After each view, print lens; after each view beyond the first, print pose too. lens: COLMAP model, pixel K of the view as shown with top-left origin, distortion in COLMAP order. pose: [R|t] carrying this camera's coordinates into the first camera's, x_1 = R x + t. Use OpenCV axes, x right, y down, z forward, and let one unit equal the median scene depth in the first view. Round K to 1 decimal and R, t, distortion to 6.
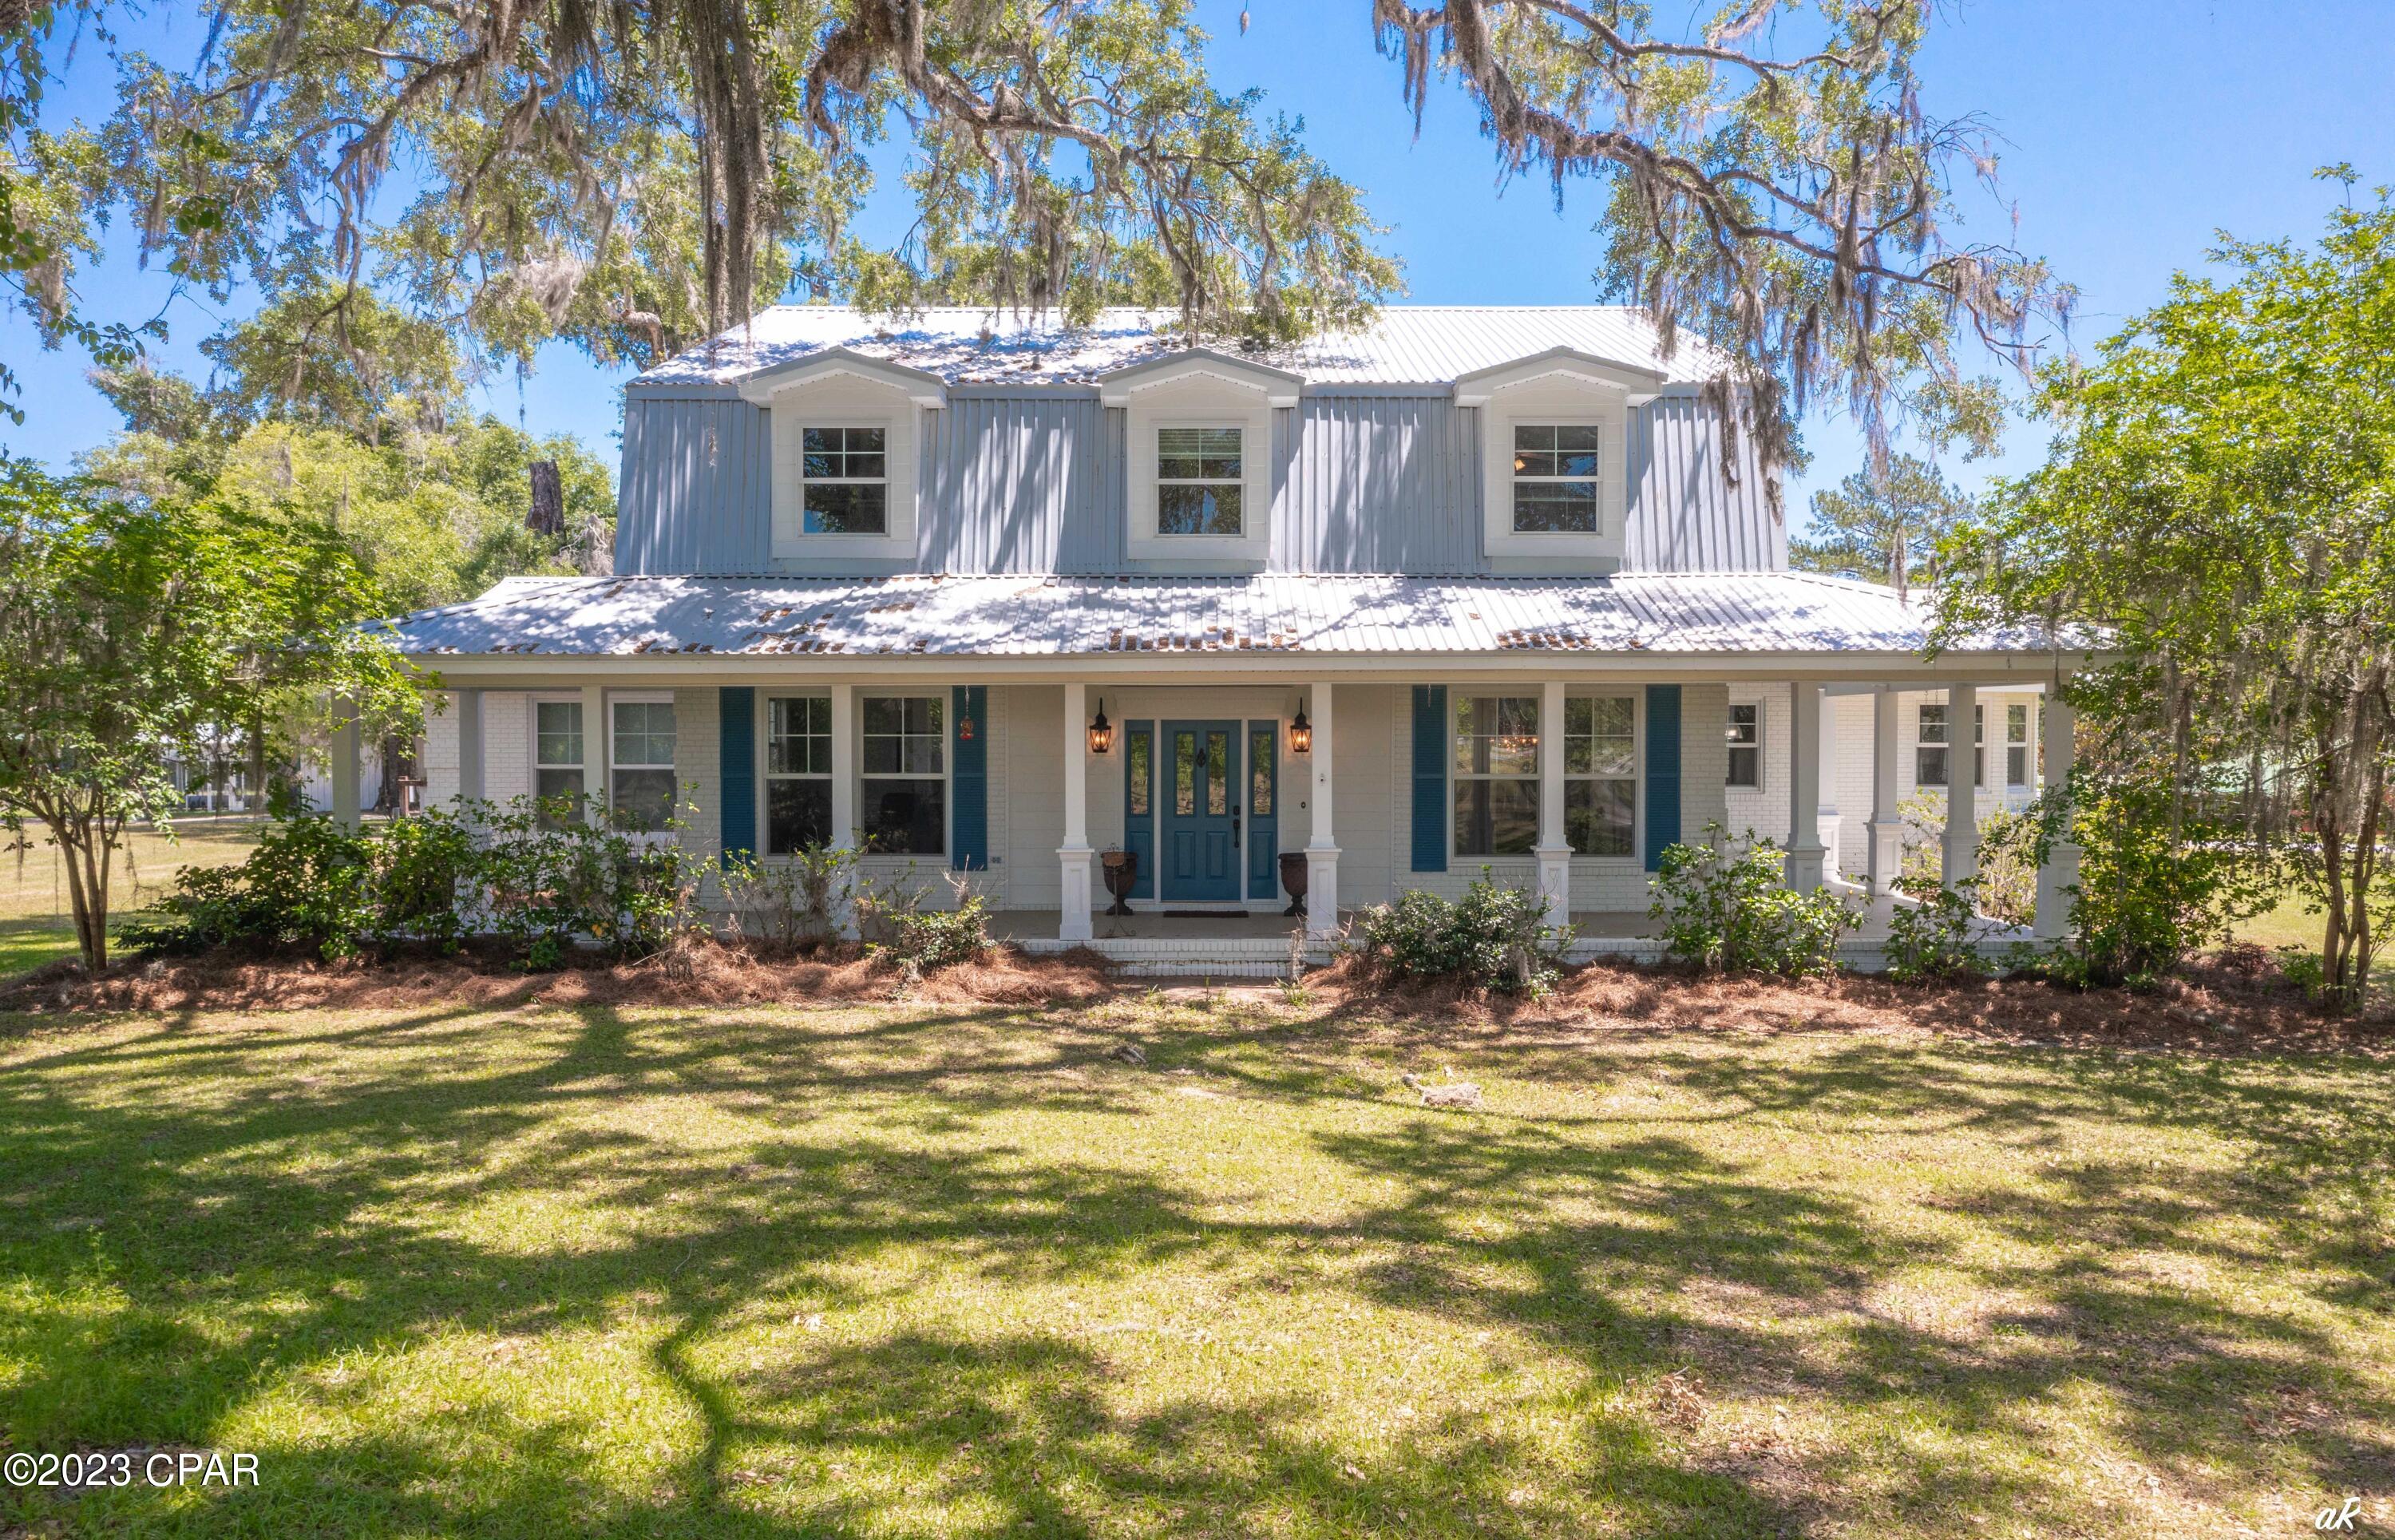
lens RADIAL K [[1953.9, 0, 1137.6], [0, 1953.9, 722.7], [0, 0, 1]] dist [0.017859, 0.025649]
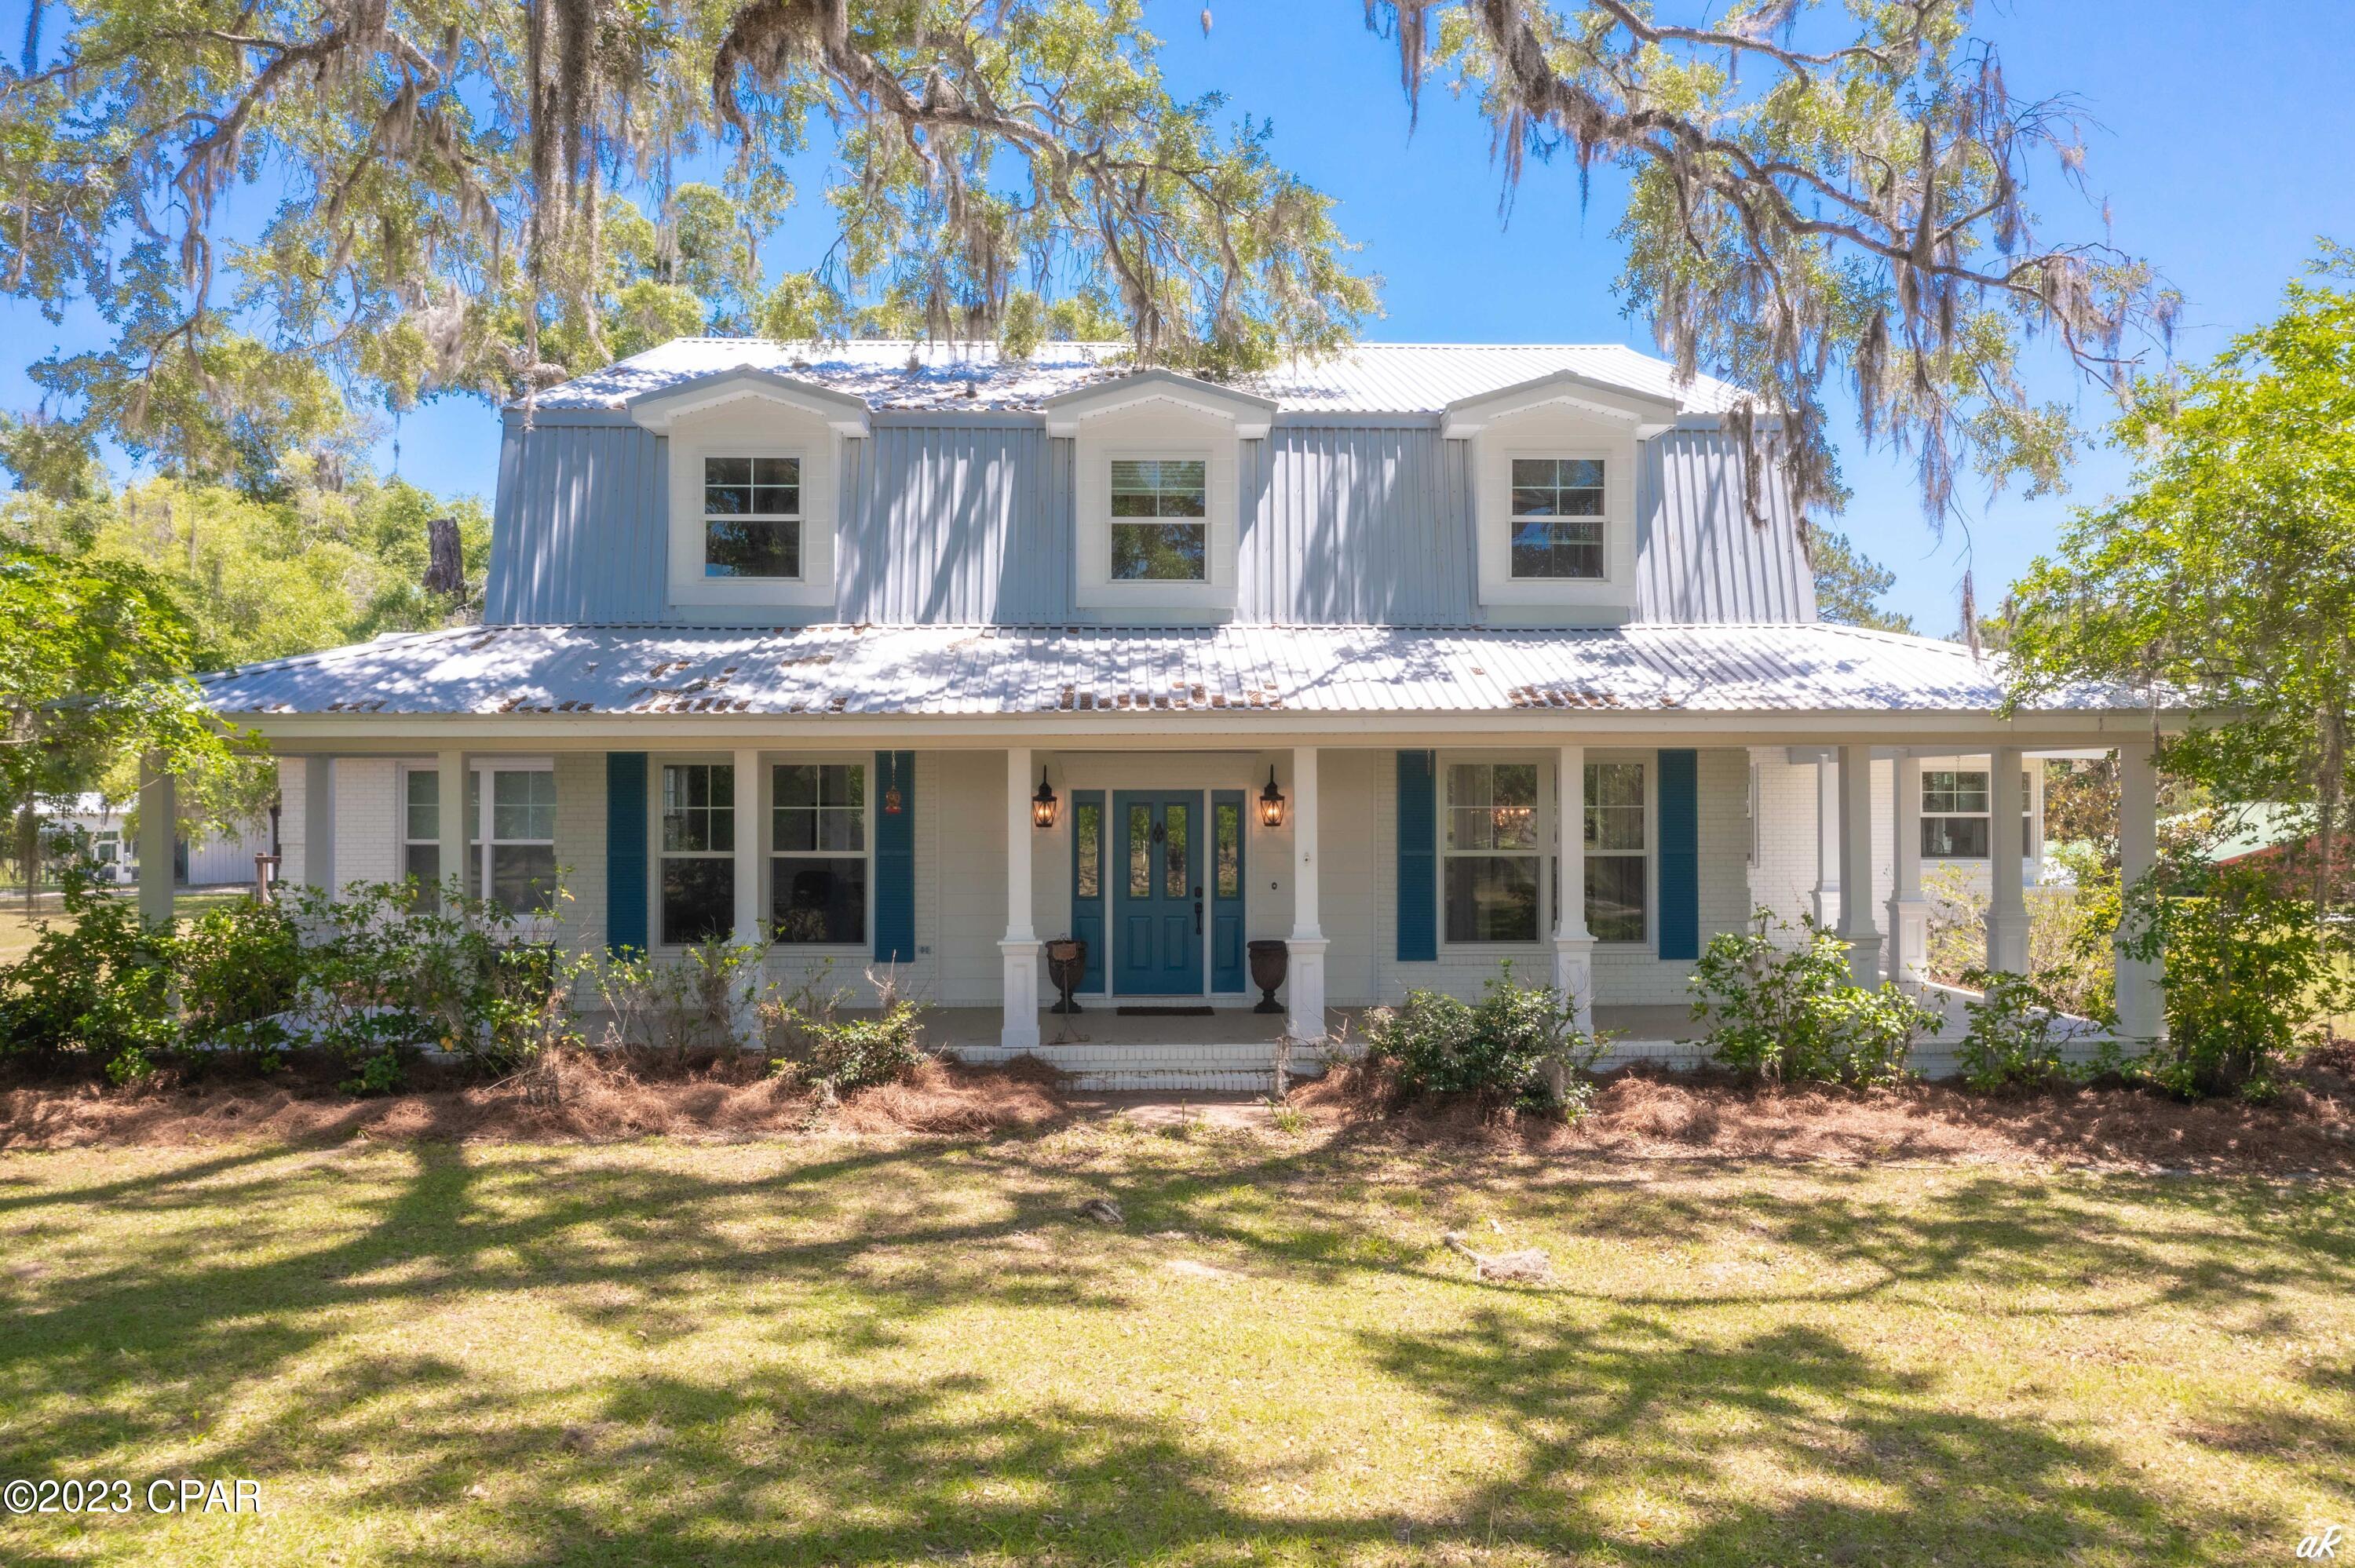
lens RADIAL K [[1907.9, 0, 1158.7], [0, 1907.9, 708.1], [0, 0, 1]] dist [-0.018985, 0.034709]
pose [[0.998382, 0.001286, 0.056855, -0.019189], [0.001155, 0.999079, -0.042886, -0.001382], [-0.056858, 0.042883, 0.997461, 0.160440]]
